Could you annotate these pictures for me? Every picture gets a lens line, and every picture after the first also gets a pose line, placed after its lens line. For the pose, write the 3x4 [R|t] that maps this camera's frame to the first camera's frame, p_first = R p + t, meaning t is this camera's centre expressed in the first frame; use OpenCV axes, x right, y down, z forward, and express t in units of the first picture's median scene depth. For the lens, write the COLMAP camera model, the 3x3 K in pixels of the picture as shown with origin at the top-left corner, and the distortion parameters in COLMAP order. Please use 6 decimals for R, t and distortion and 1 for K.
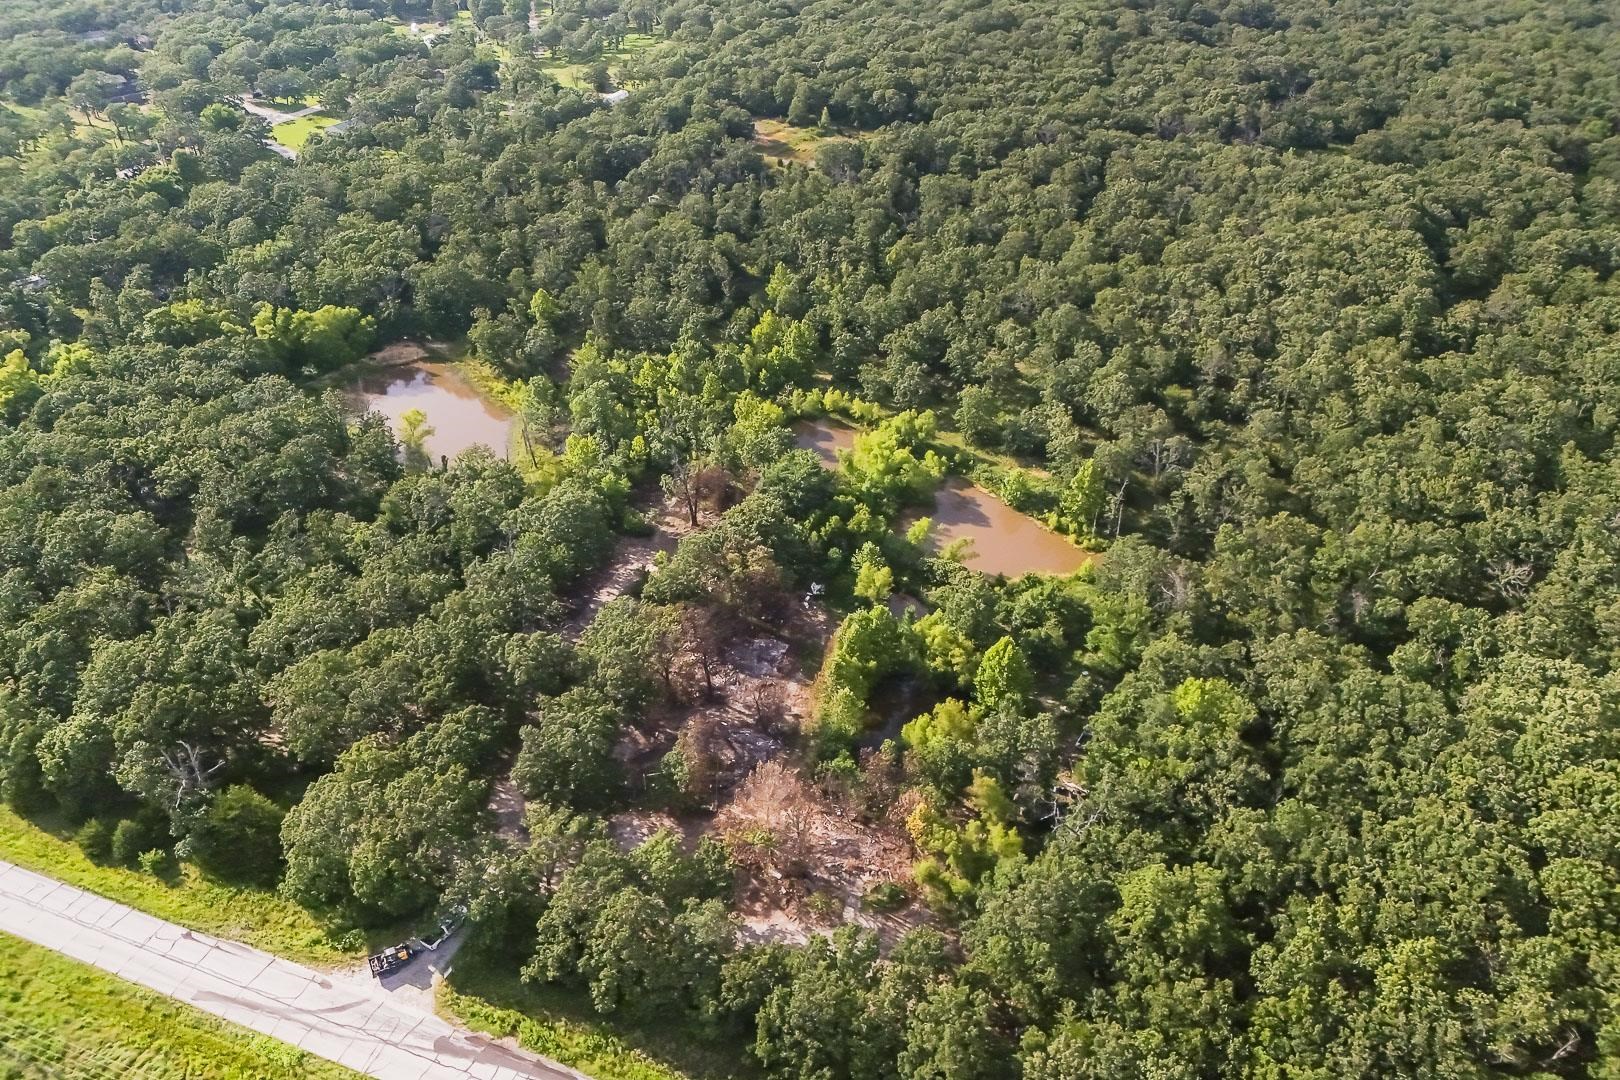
lens RADIAL K [[1167.3, 0, 810.0], [0, 1167.3, 540.0], [0, 0, 1]] dist [0.101188, -0.107096]
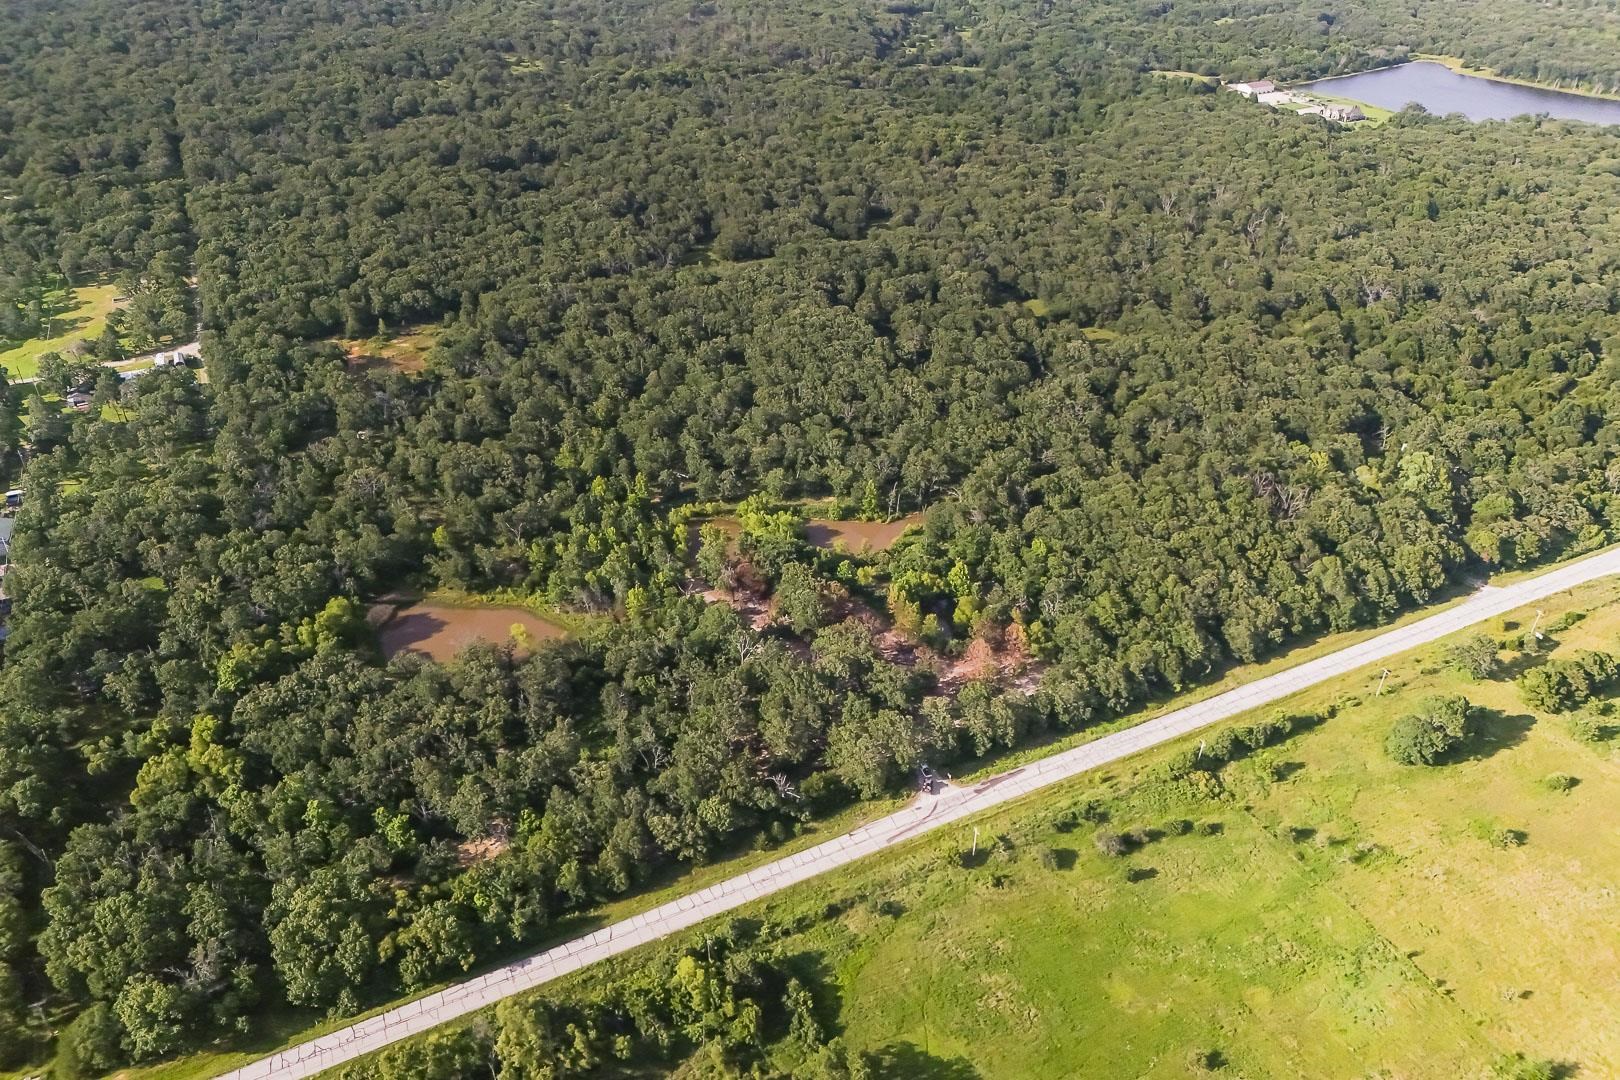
lens RADIAL K [[1167.3, 0, 810.0], [0, 1167.3, 540.0], [0, 0, 1]] dist [0.101188, -0.107096]
pose [[0.677139, -0.410694, 0.610585, -0.830361], [0.405095, 0.900759, 0.156621, -0.255556], [-0.614313, 0.141291, 0.776309, -0.335101]]
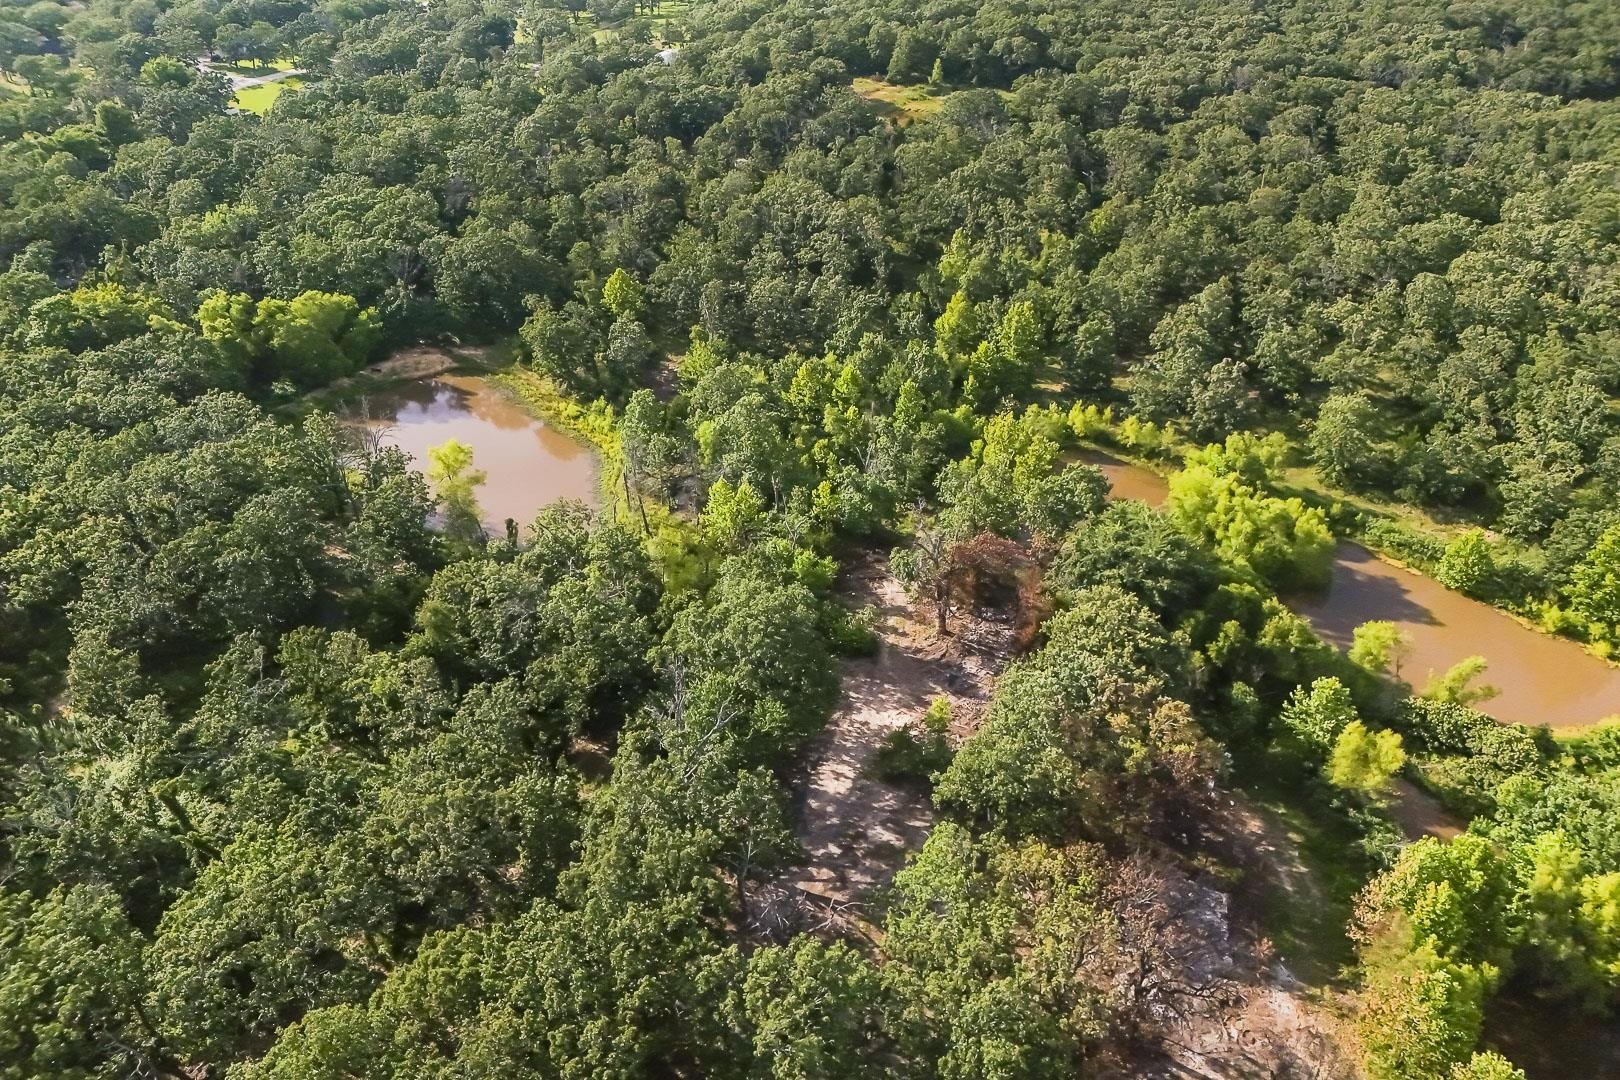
lens RADIAL K [[1167.3, 0, 810.0], [0, 1167.3, 540.0], [0, 0, 1]] dist [0.101188, -0.107096]
pose [[0.999695, -0.012732, 0.021182, -0.142063], [0.013330, 0.999510, -0.028320, -0.034860], [-0.020811, 0.028594, 0.999374, 0.331927]]
